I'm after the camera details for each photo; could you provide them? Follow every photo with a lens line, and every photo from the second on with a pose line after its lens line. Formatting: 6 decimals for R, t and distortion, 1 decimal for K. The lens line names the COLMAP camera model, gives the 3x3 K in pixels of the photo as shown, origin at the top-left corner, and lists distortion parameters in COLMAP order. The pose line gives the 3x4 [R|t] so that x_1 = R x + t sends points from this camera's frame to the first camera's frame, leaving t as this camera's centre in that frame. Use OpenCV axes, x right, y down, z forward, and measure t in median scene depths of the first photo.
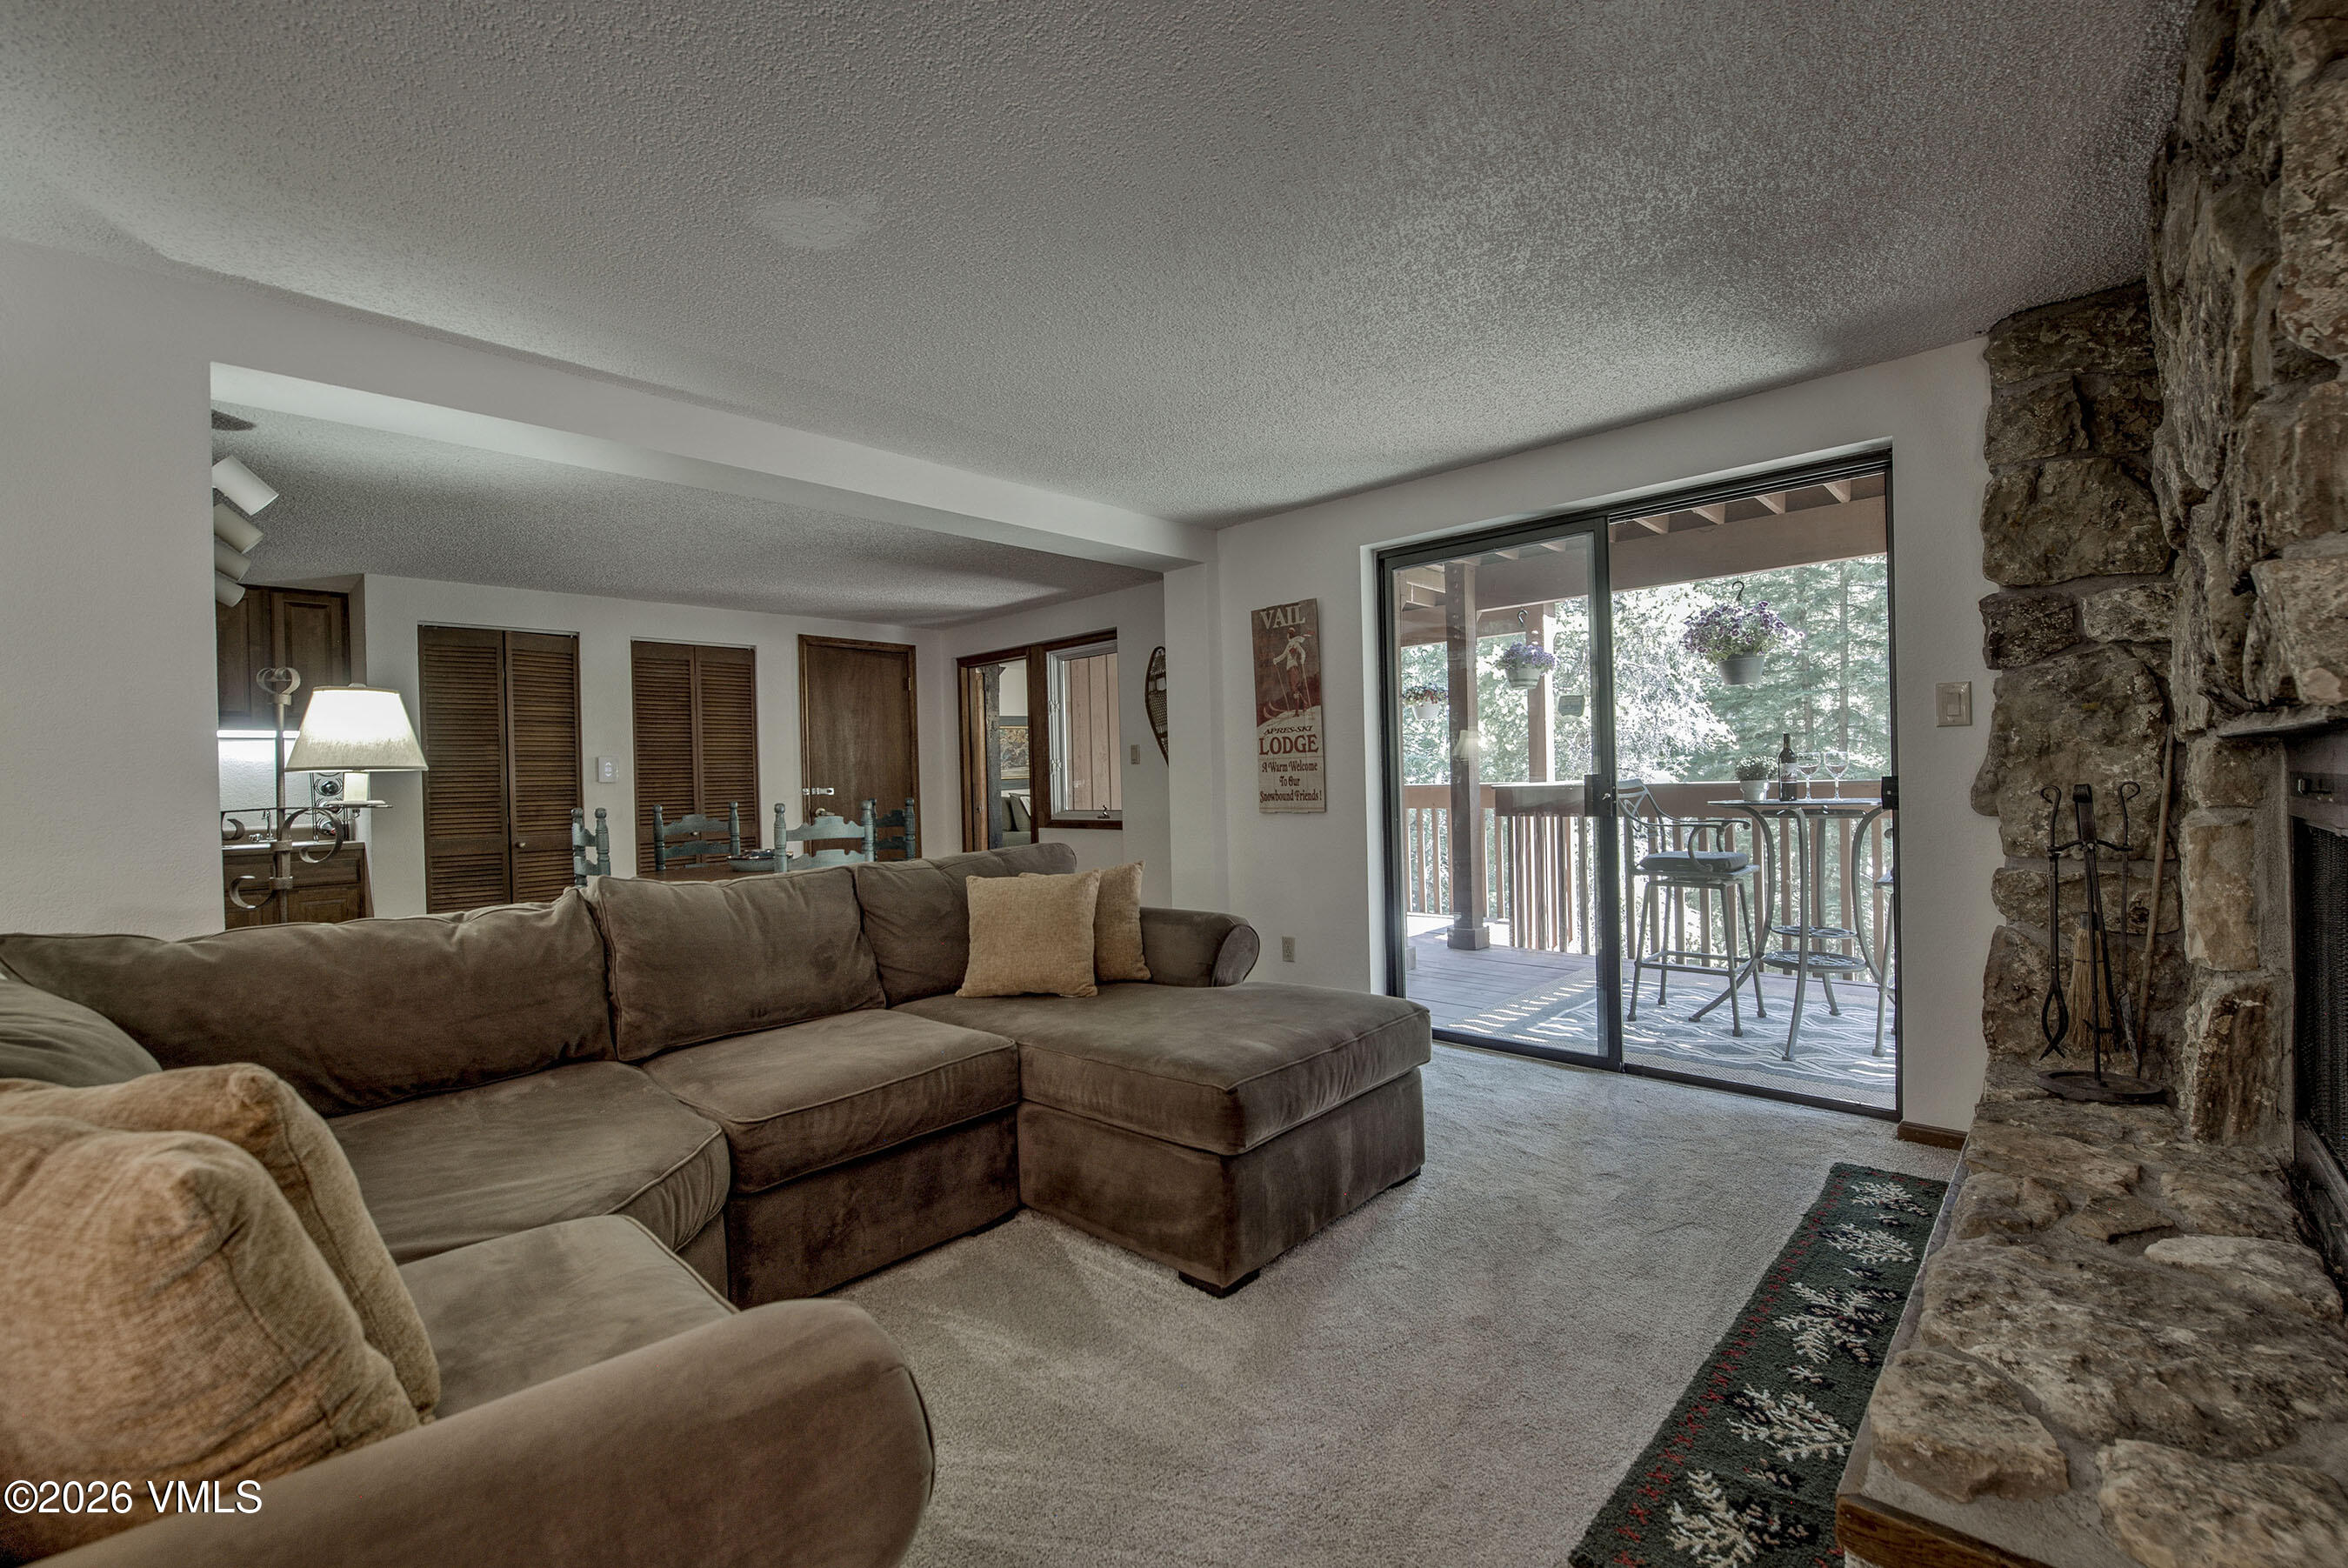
lens RADIAL K [[979.7, 0, 1165.5], [0, 979.7, 791.1], [0, 0, 1]] dist [-0.022097, -0.000423]
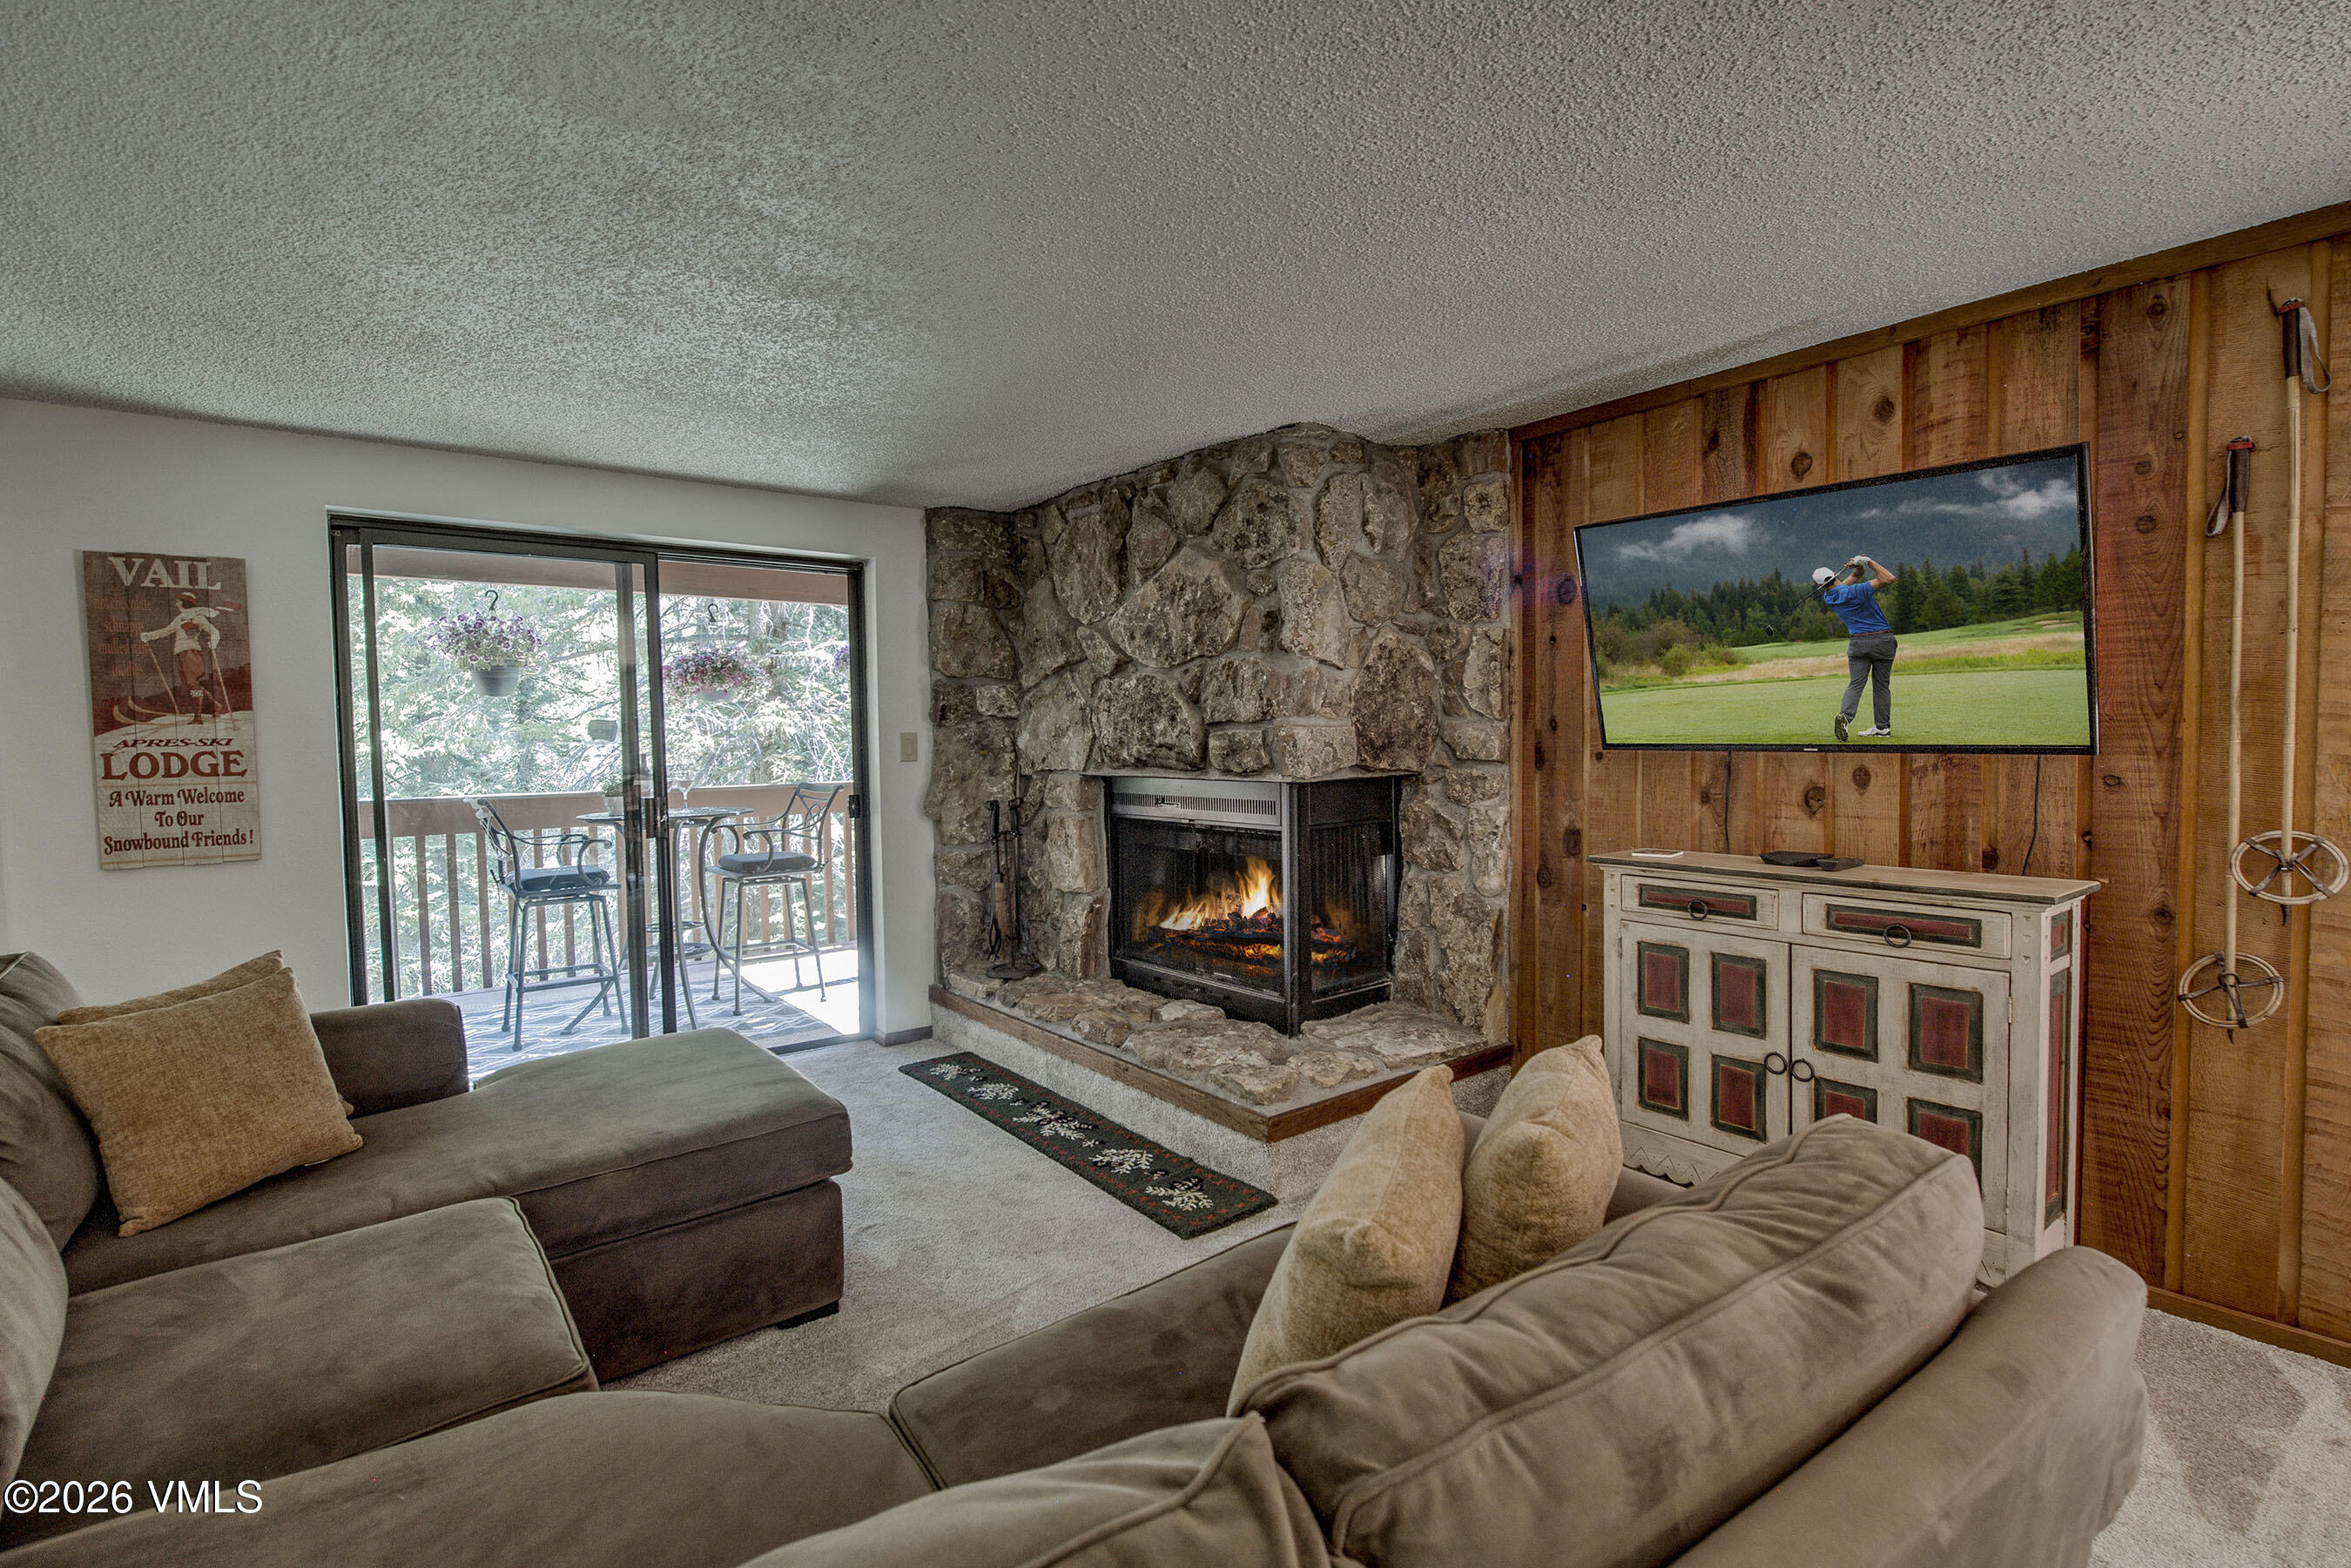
lens RADIAL K [[1075.1, 0, 1175.3], [0, 1075.1, 782.4], [0, 0, 1]] dist [-0.013416, -0.000257]
pose [[0.148750, -0.017921, 0.988712, -0.784271], [0.019615, 0.999693, 0.015169, -0.052083], [-0.988680, 0.017137, 0.149056, 0.340453]]
